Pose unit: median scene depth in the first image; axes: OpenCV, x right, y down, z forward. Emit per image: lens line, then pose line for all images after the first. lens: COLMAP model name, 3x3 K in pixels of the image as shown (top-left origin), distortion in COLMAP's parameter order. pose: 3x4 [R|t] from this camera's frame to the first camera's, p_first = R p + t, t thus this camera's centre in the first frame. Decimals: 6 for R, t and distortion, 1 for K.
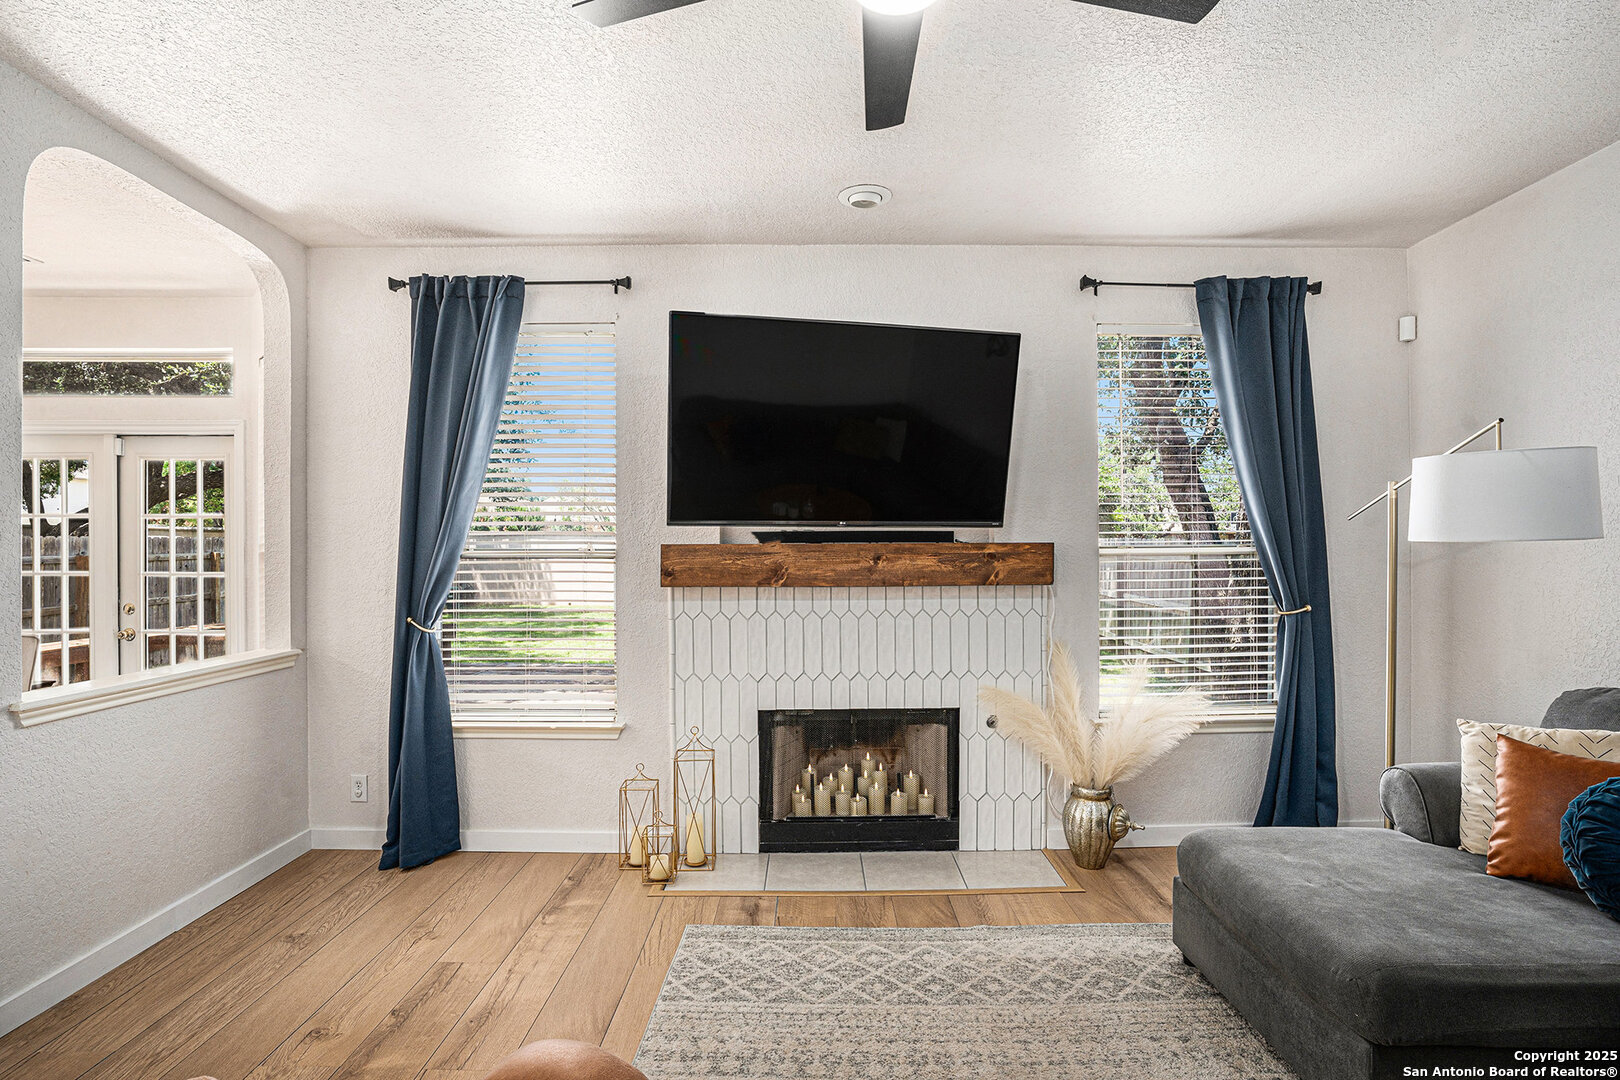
lens RADIAL K [[793.4, 0, 814.3], [0, 793.4, 550.9], [0, 0, 1]] dist [-0.074498, 0.041946]
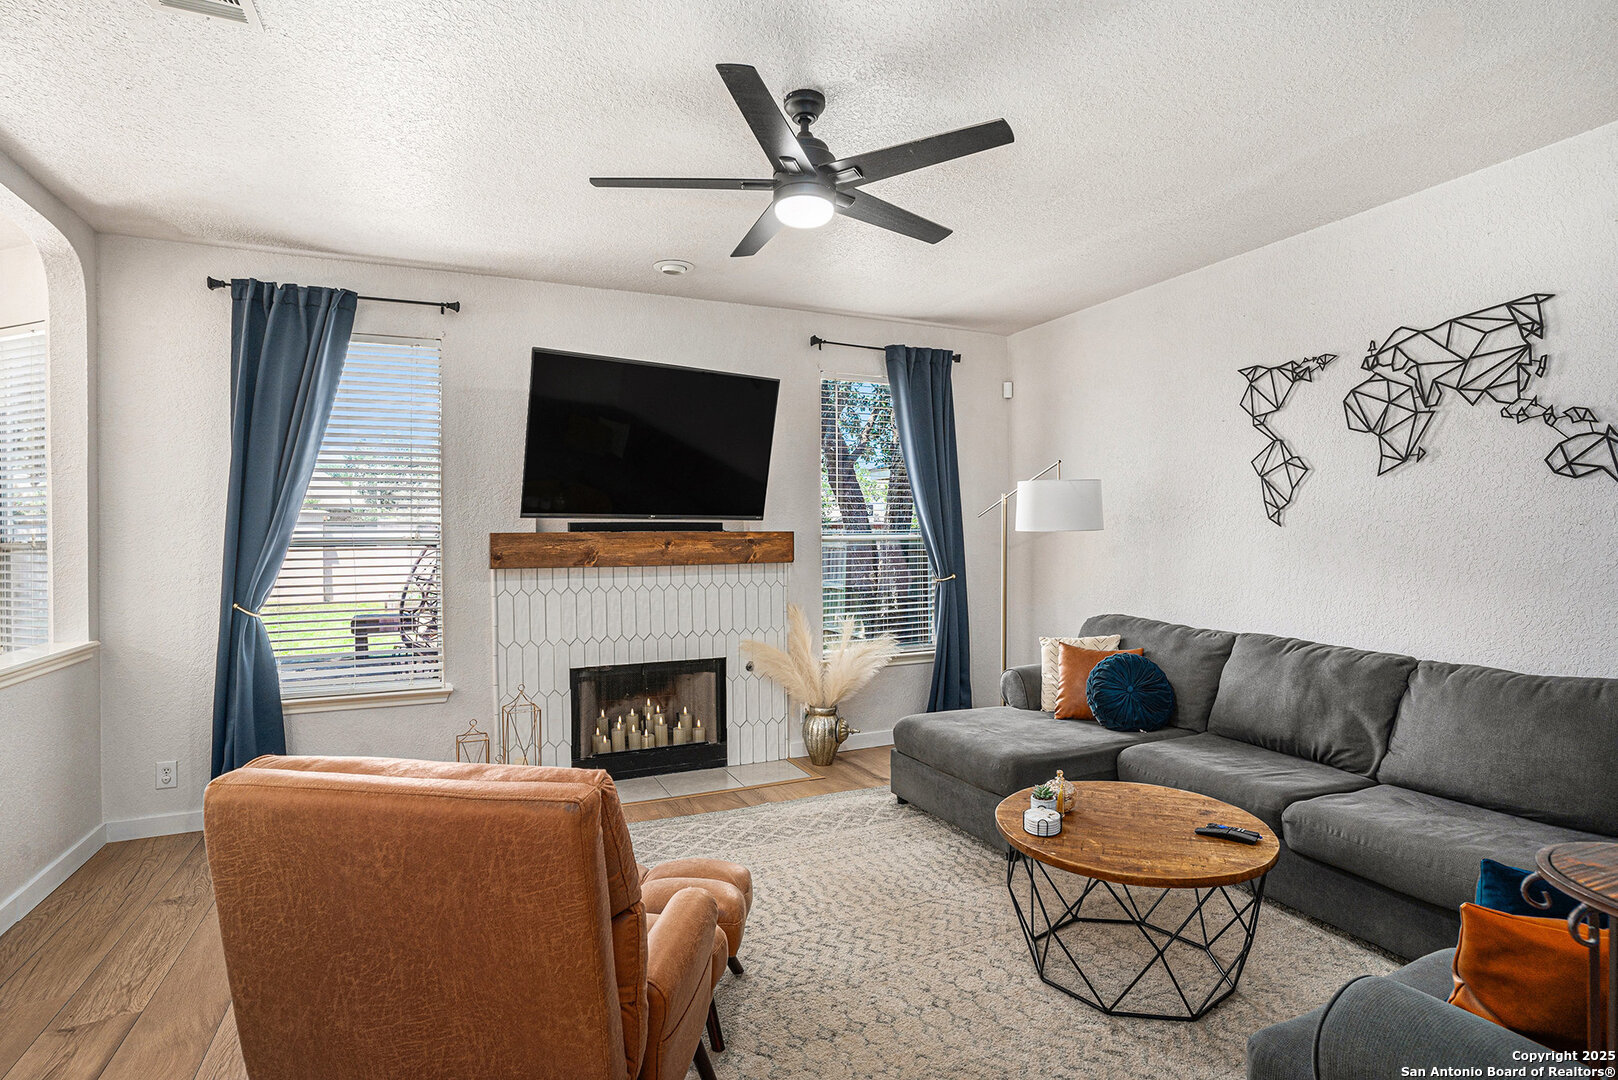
lens RADIAL K [[799.2, 0, 792.5], [0, 799.2, 547.8], [0, 0, 1]] dist [-0.066528, 0.024753]
pose [[0.915557, -0.009074, 0.402087, -0.254922], [0.004748, 0.999920, 0.011753, 0.001914], [-0.402161, -0.008851, 0.915526, -0.265972]]
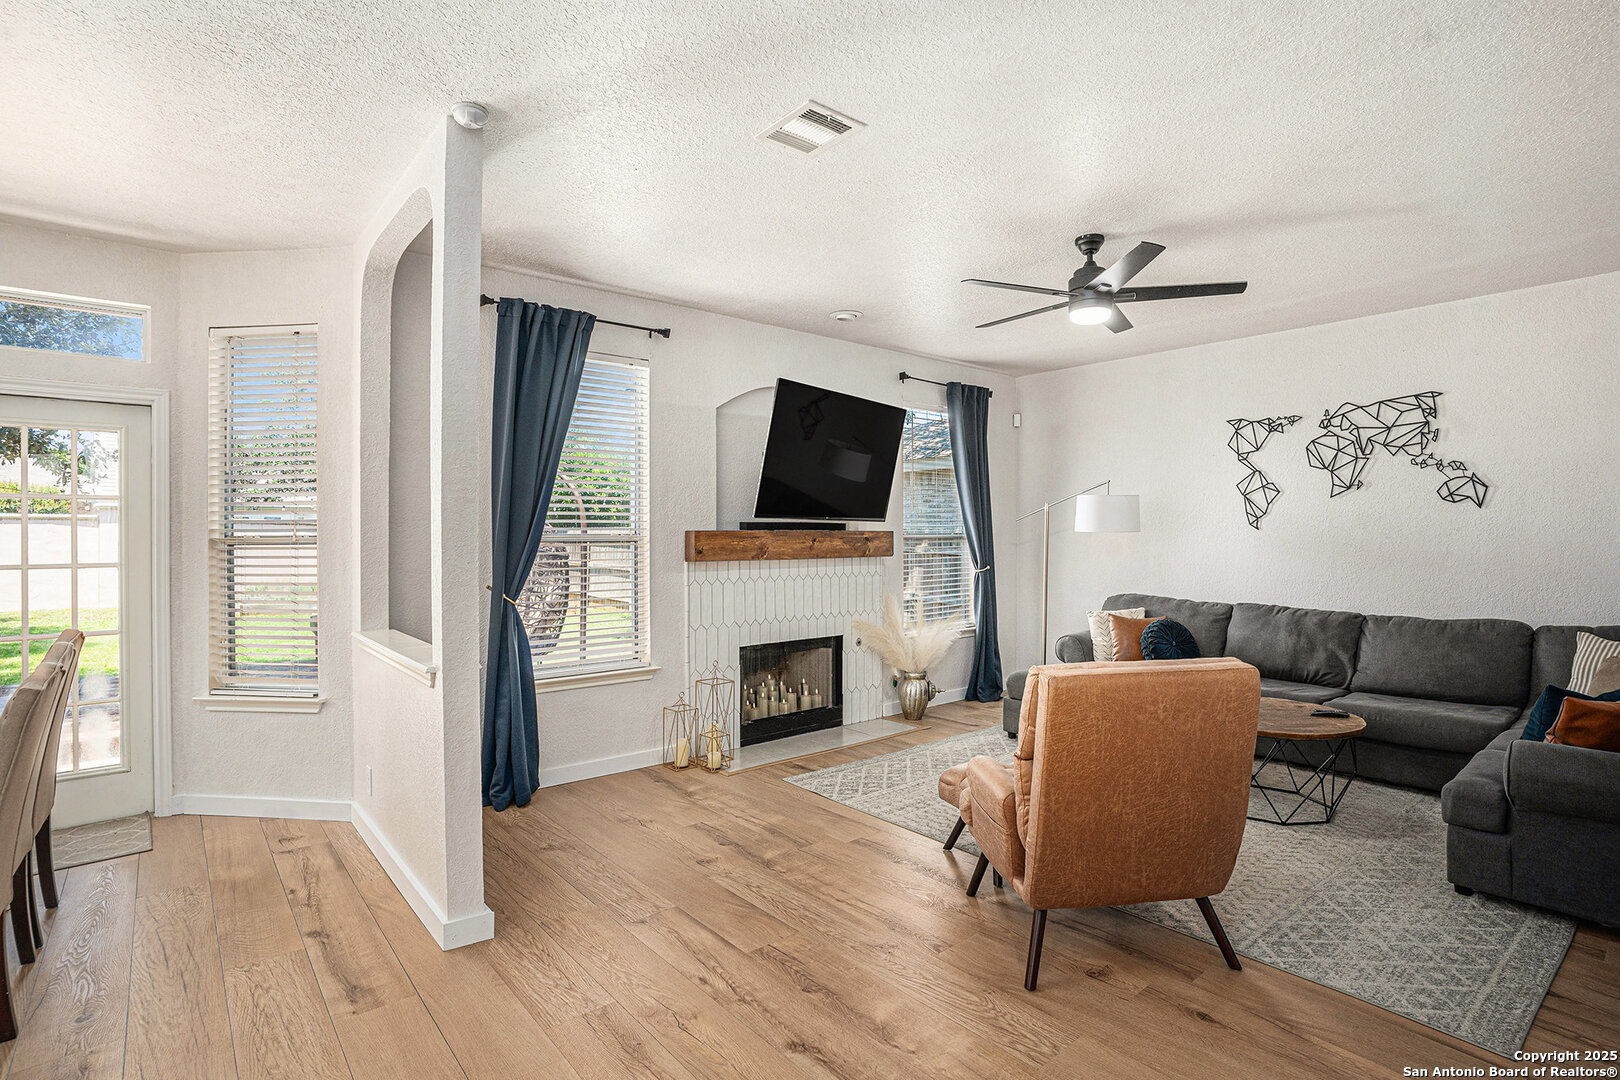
lens RADIAL K [[800.1, 0, 793.5], [0, 800.1, 547.8], [0, 0, 1]] dist [-0.066528, 0.024753]
pose [[0.774774, -0.008697, 0.632179, -0.934227], [0.000610, 0.999915, 0.013008, 0.003368], [-0.632238, -0.009693, 0.774713, -0.183873]]
